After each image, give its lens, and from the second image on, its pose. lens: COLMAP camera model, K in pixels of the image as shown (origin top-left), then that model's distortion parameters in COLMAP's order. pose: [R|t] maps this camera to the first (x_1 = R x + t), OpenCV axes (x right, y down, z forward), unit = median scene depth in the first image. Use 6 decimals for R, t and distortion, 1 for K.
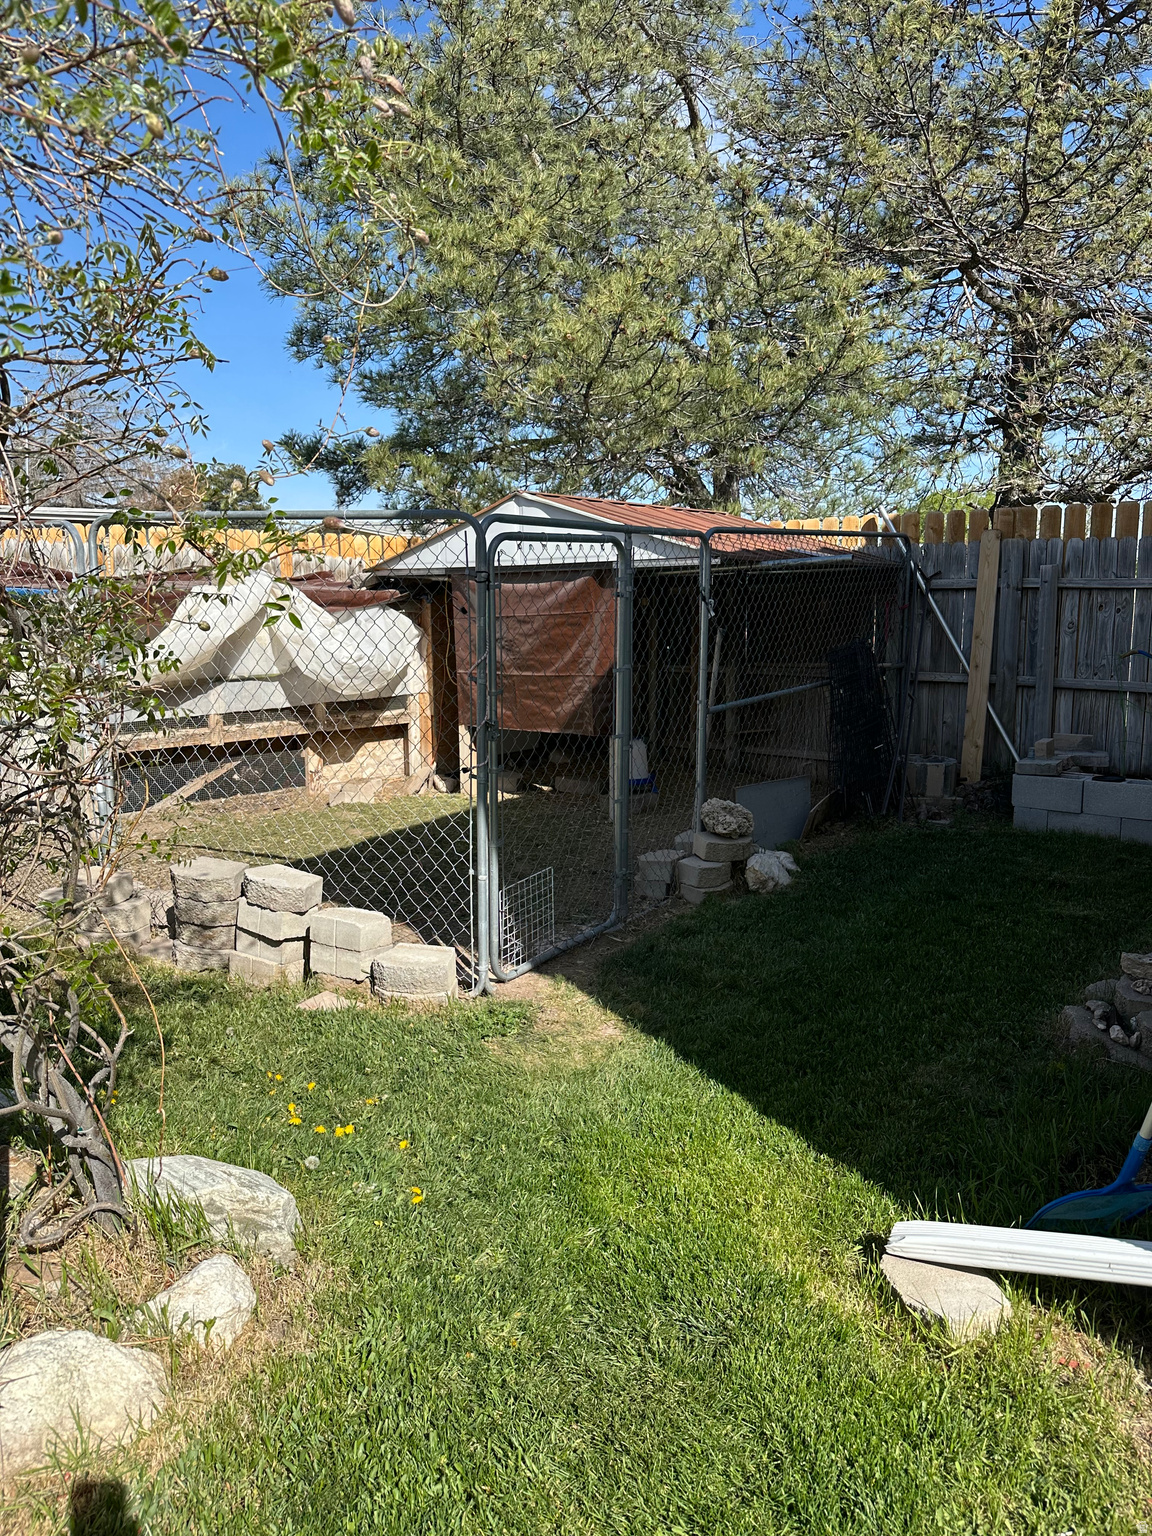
lens RADIAL K [[1071.8, 0, 569.2], [0, 1071.8, 762.5], [0, 0, 1]] dist [0.091115, -0.106921]
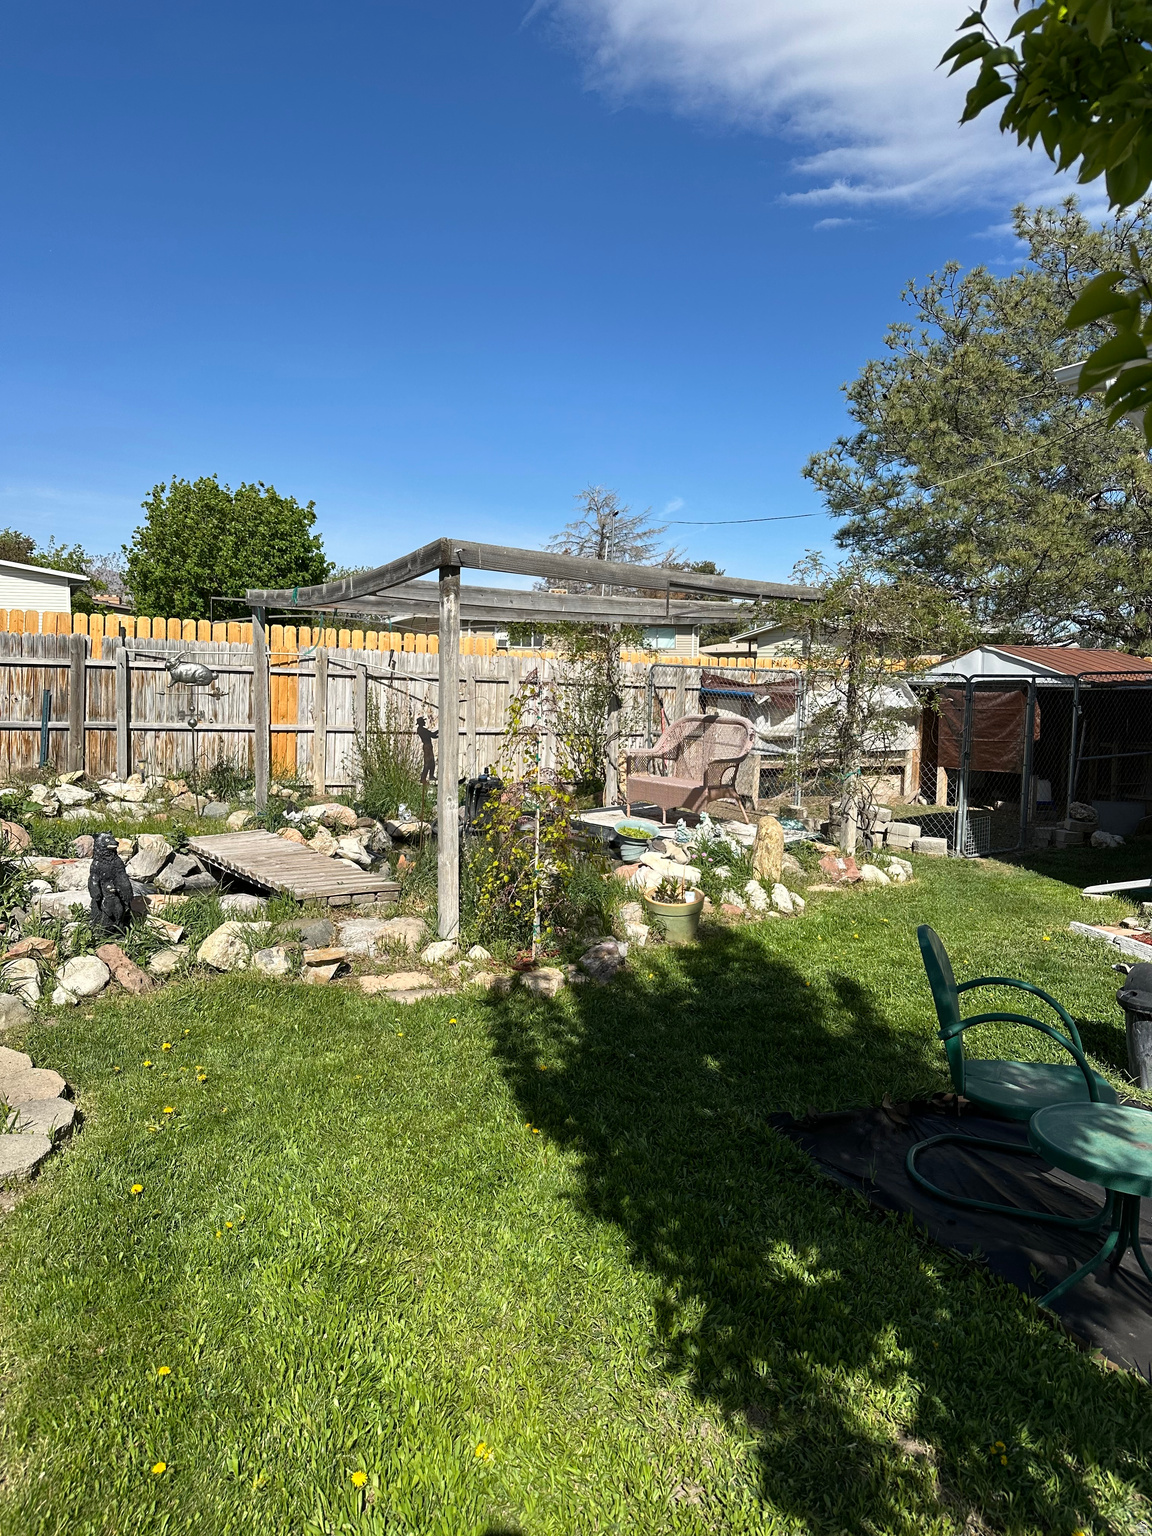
lens RADIAL K [[1071.8, 0, 569.2], [0, 1071.8, 762.5], [0, 0, 1]] dist [0.091115, -0.106921]
pose [[0.922304, 0.055580, -0.382448, 0.024007], [-0.082487, 0.995111, -0.054308, 0.117721], [0.377560, 0.081635, 0.922380, -1.009380]]
